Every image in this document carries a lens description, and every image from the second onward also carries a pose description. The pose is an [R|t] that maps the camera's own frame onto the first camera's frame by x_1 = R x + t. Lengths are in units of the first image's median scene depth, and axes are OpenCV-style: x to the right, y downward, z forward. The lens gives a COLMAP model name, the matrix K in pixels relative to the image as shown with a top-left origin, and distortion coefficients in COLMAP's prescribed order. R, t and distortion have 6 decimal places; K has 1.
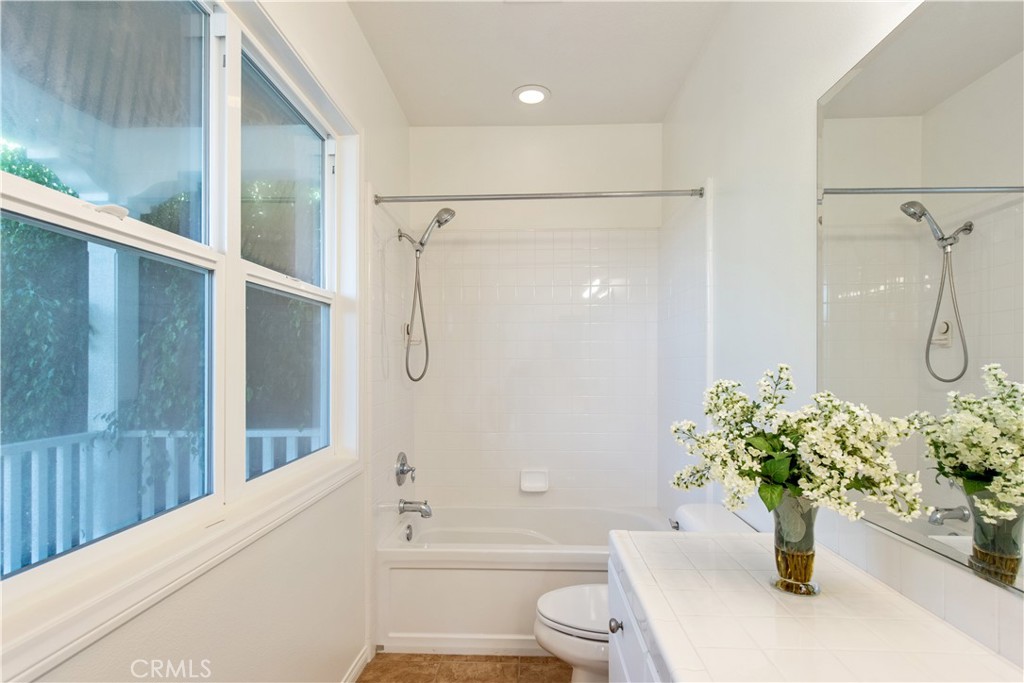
lens RADIAL K [[511.5, 0, 514.0], [0, 511.5, 364.9], [0, 0, 1]] dist [0.003862, -0.001446]
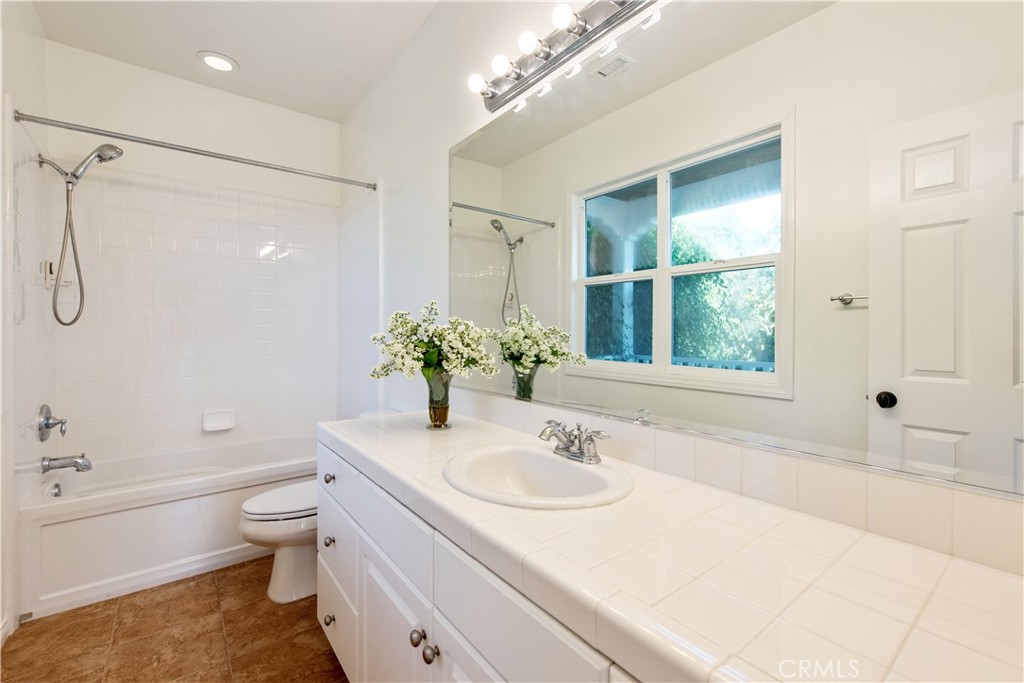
lens RADIAL K [[432.2, 0, 511.5], [0, 432.2, 336.7], [0, 0, 1]] dist [0.003122, 0.000165]
pose [[0.770051, -0.005588, 0.637957, -0.205429], [-0.005959, 0.999855, 0.015950, 0.096721], [-0.637954, -0.016084, 0.769907, -0.296922]]
